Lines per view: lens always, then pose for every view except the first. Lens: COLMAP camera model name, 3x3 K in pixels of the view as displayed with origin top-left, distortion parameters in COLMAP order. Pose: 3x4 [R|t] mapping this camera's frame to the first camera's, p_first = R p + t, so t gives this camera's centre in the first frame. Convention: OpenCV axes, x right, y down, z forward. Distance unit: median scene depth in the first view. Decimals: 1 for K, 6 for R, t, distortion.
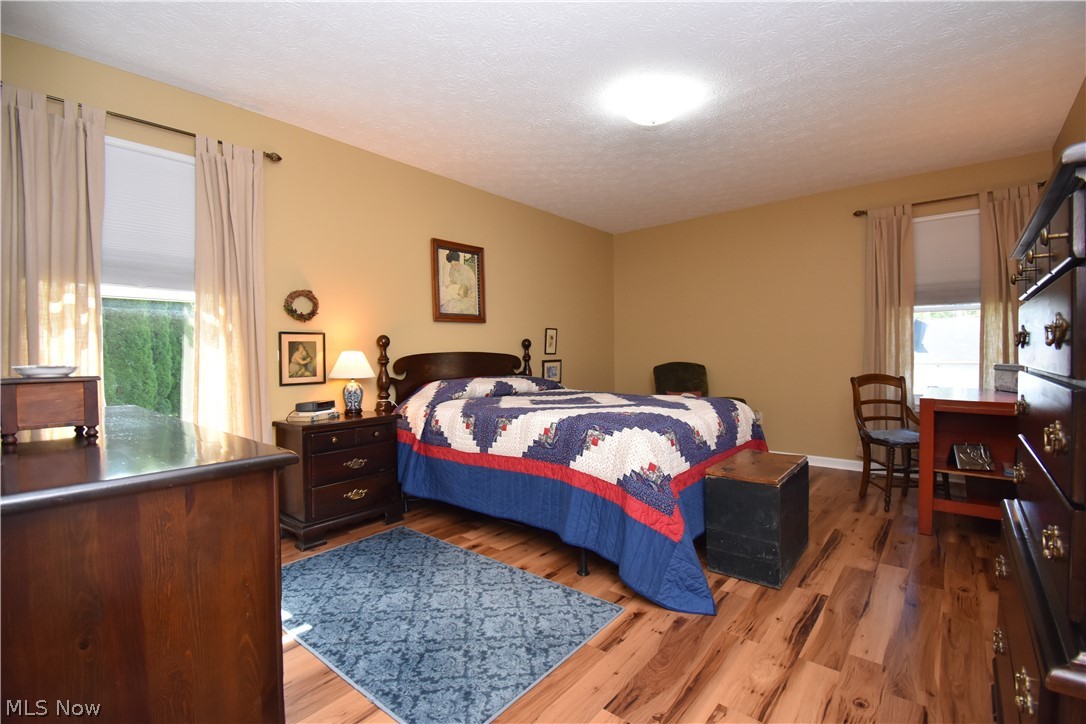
lens RADIAL K [[492.1, 0, 547.2], [0, 492.1, 366.7], [0, 0, 1]] dist [-0.002278, -0.000112]
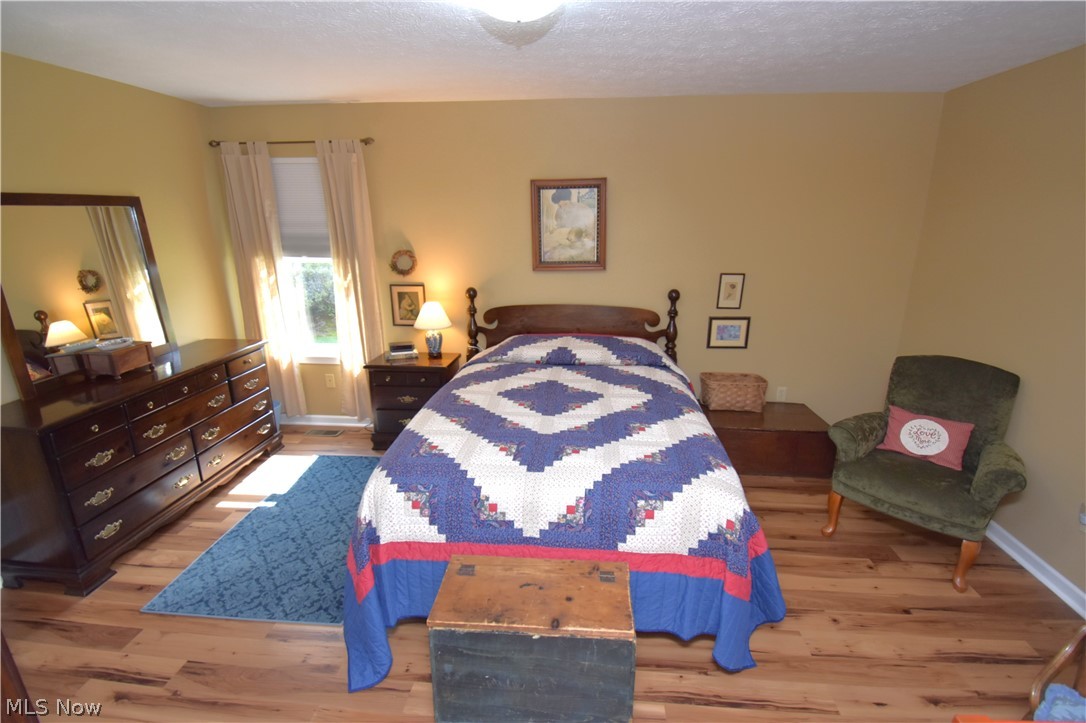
lens RADIAL K [[510.2, 0, 543.0], [0, 510.2, 361.5], [0, 0, 1]] dist [-0.011144, -0.000318]
pose [[0.552937, 0.237114, -0.798773, 0.621015], [-0.021446, 0.962386, 0.270837, -0.194106], [0.832947, -0.132626, 0.537224, 0.466816]]
